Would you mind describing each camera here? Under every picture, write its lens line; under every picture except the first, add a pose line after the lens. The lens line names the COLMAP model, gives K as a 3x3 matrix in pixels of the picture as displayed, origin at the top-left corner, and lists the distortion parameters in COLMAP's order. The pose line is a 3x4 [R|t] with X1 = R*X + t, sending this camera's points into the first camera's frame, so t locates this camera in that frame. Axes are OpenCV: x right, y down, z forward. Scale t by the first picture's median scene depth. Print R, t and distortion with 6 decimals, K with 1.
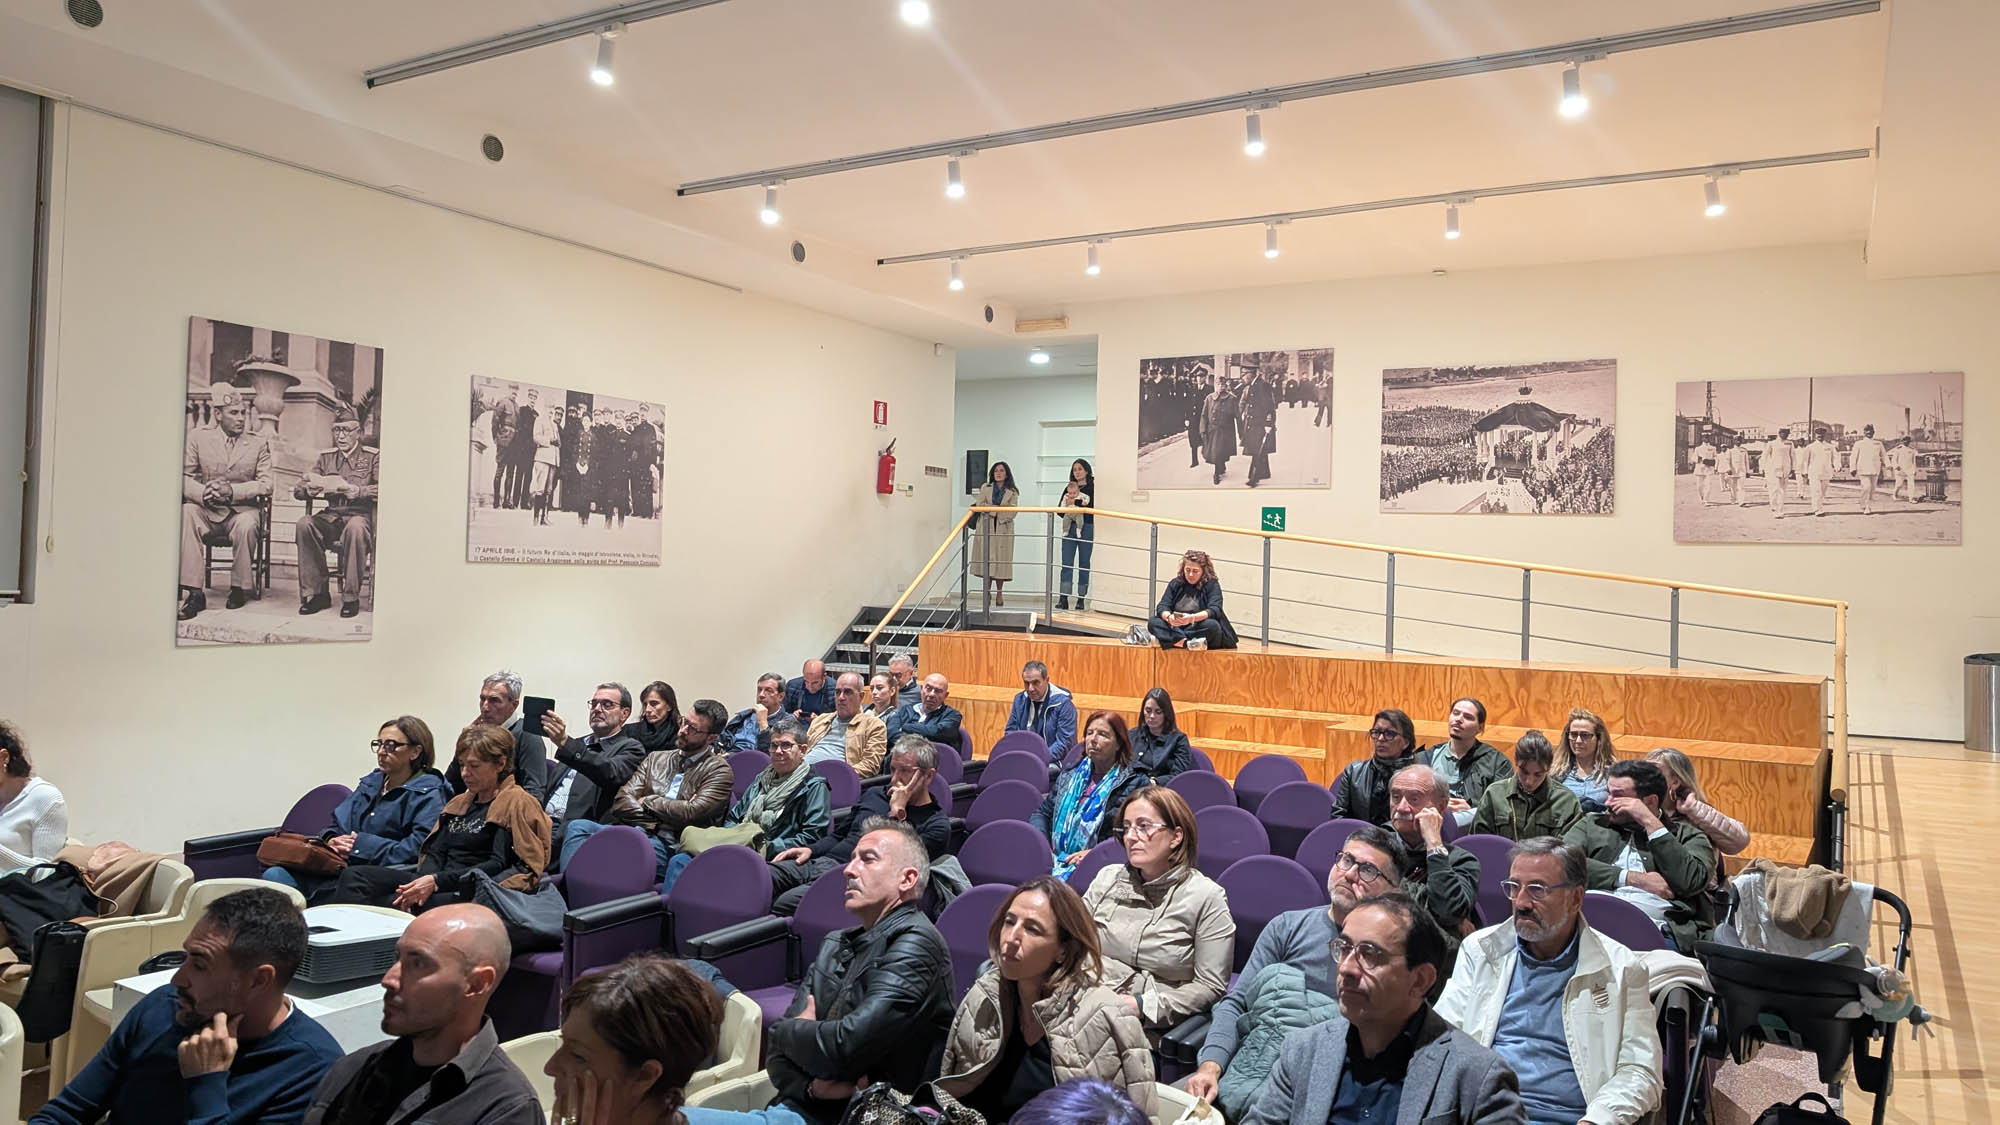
lens RADIAL K [[1457.9, 0, 995.3], [0, 1457.9, 538.8], [0, 0, 1]] dist [0.039732, -0.032081]
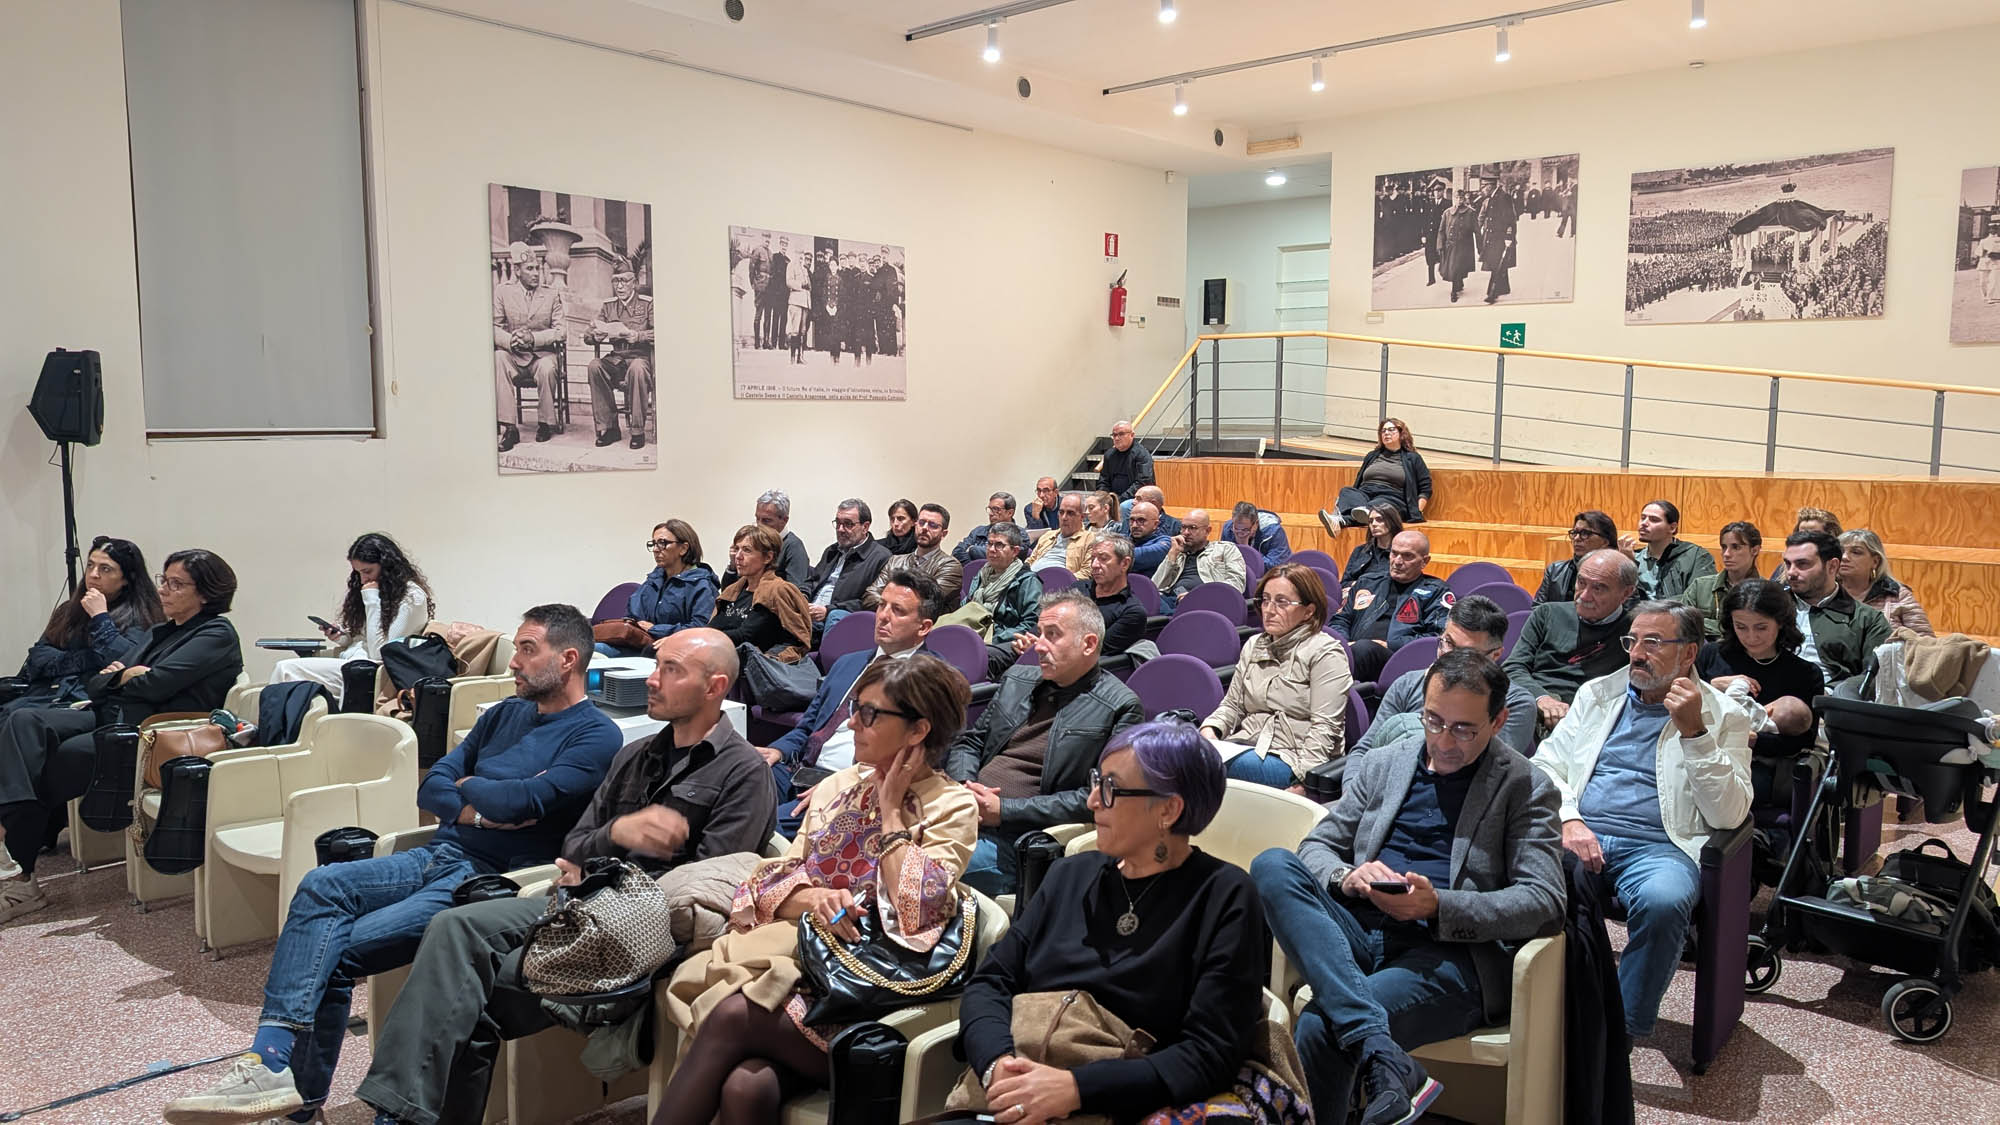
lens RADIAL K [[1457.9, 0, 999.6], [0, 1457.9, 574.3], [0, 0, 1]] dist [0.039732, -0.032081]
pose [[0.984263, -0.005750, -0.176618, 0.030137], [0.028947, 0.991216, 0.129045, 0.010392], [0.174325, -0.132127, 0.975783, -0.058032]]
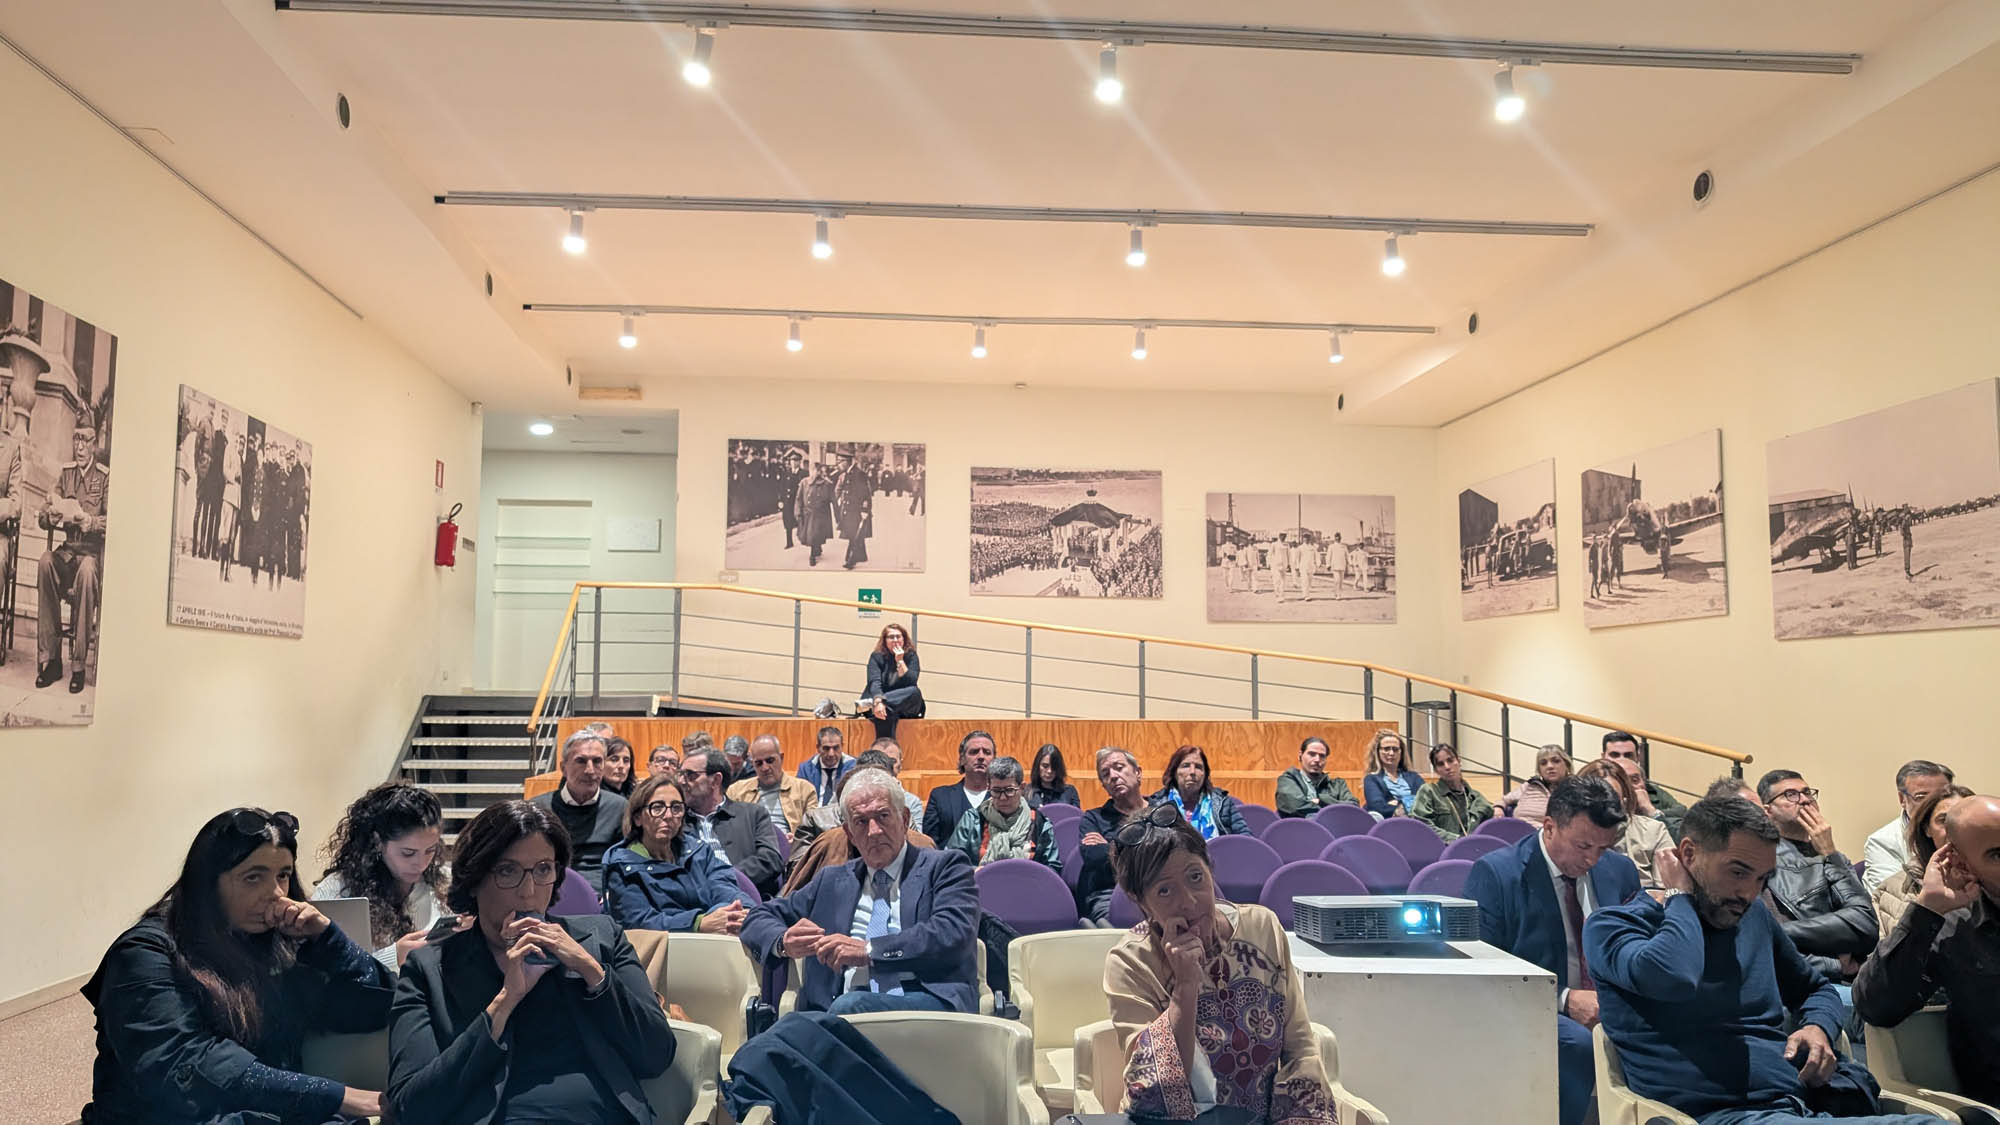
lens RADIAL K [[1457.9, 0, 997.3], [0, 1457.9, 571.5], [0, 0, 1]] dist [0.039732, -0.032081]
pose [[0.811932, 0.029759, 0.582993, -0.436526], [0.003576, 0.998427, -0.055945, 0.031283], [-0.583741, 0.047508, 0.810549, 0.114167]]
